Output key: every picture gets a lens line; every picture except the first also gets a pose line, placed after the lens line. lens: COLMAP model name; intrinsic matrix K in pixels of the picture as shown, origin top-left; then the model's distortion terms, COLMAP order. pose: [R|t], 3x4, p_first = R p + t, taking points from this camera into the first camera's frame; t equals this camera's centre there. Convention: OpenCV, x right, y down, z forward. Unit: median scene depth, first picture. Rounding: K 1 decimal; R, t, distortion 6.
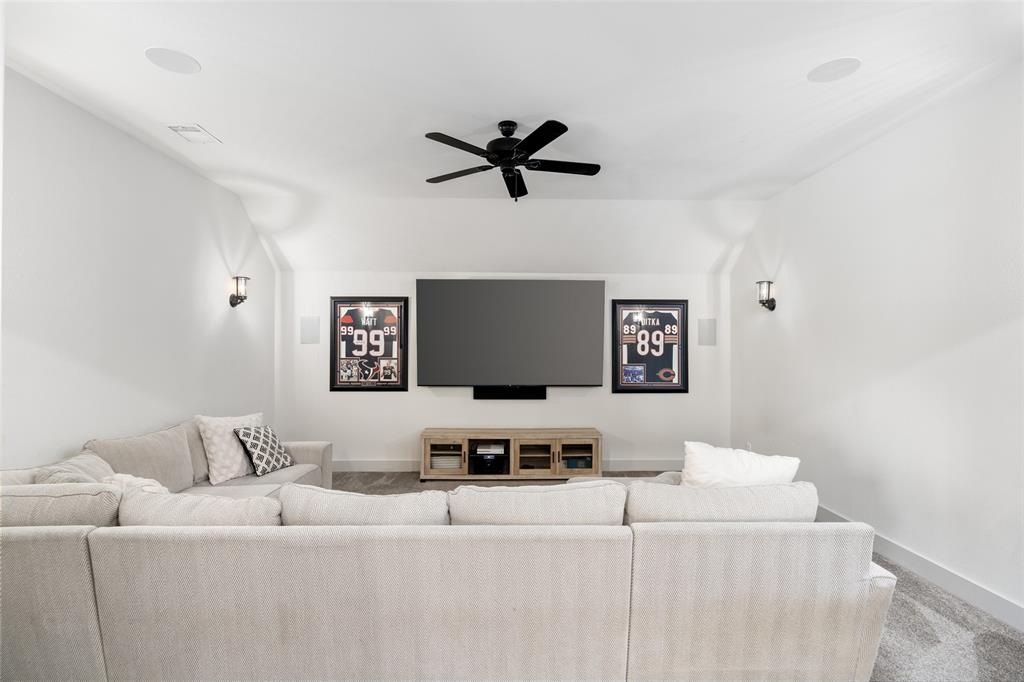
lens RADIAL K [[477.4, 0, 508.6], [0, 477.4, 343.3], [0, 0, 1]] dist [-0.000125, -0.000264]
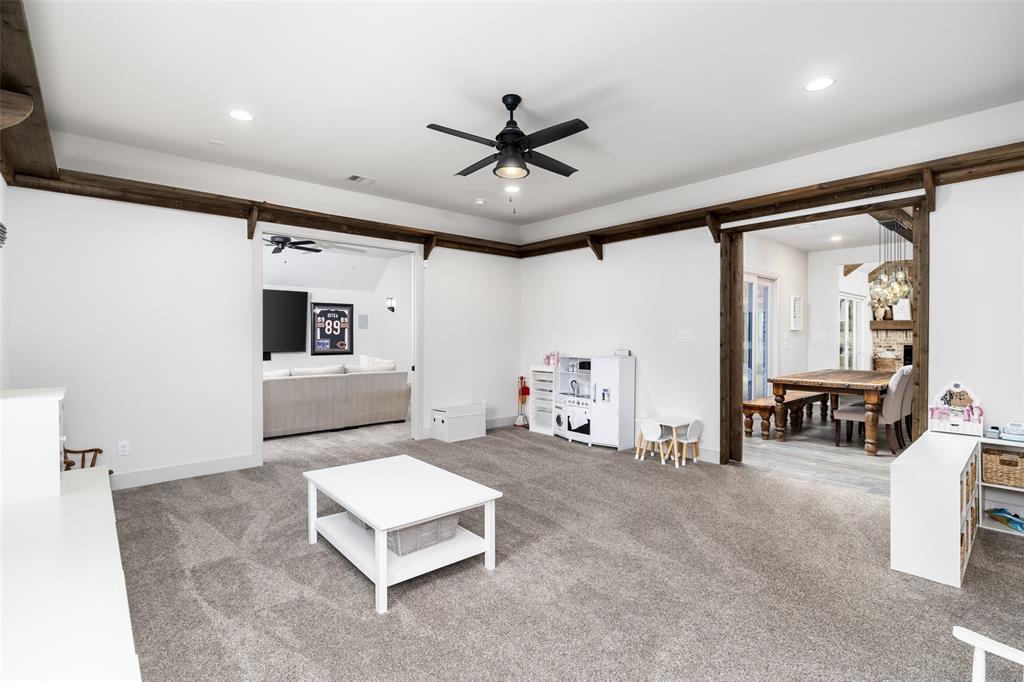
lens RADIAL K [[477.4, 0, 515.5], [0, 477.4, 335.4], [0, 0, 1]] dist [-0.000125, -0.000264]
pose [[0.760828, -0.005017, 0.648934, -0.345476], [-0.006694, 0.999856, 0.015578, -0.002864], [-0.648919, -0.016196, 0.760685, -0.815208]]
